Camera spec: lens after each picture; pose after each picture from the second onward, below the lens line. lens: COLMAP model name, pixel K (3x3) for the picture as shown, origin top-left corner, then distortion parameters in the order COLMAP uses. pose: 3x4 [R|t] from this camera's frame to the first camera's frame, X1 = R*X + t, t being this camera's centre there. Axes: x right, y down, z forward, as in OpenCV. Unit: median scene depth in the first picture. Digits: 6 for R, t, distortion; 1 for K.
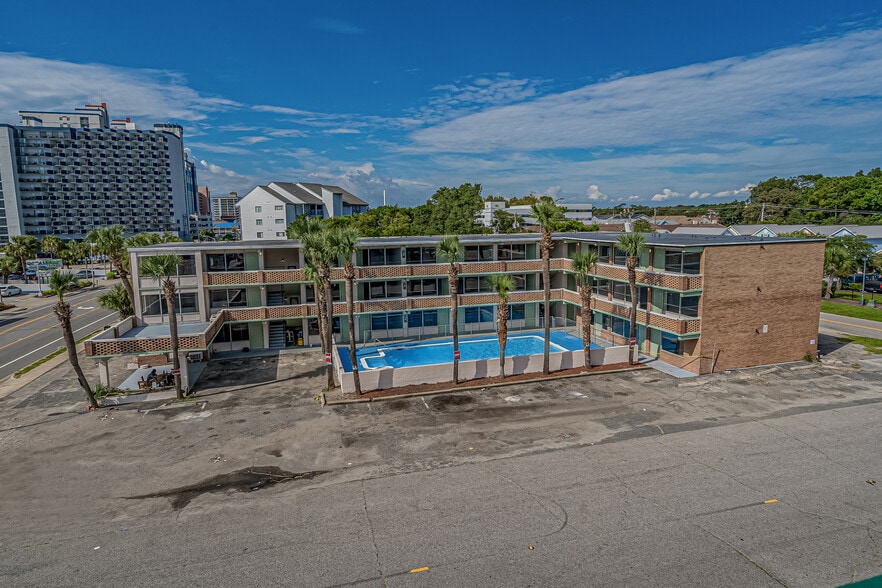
lens RADIAL K [[509.7, 0, 439.4], [0, 509.7, 296.8], [0, 0, 1]] dist [0.011845, -0.002964]
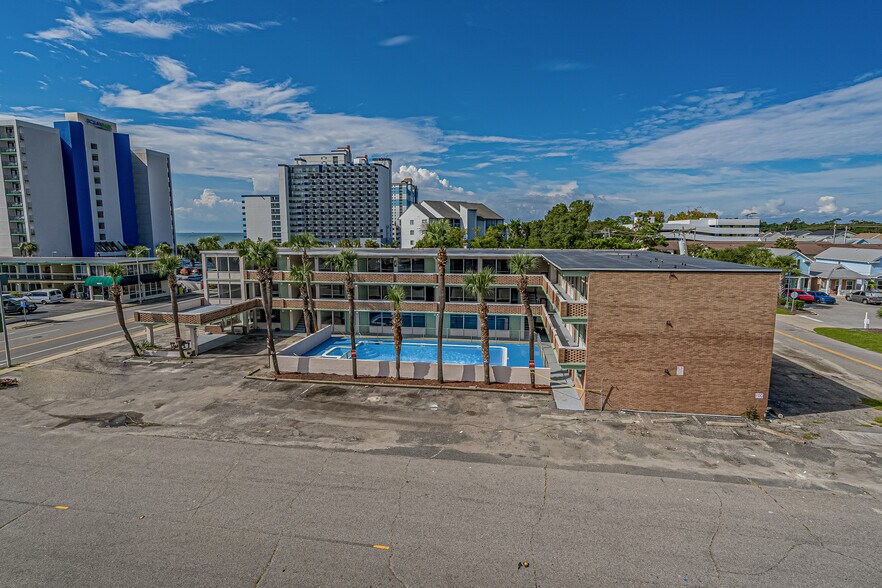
lens RADIAL K [[436.3, 0, 441.1], [0, 436.3, 290.4], [0, 0, 1]] dist [-0.001197, 0.000581]
pose [[0.908902, 0.073181, -0.410539, 0.420068], [-0.078708, 0.996892, 0.003448, -0.031852], [0.409515, 0.029178, 0.911837, 0.123701]]
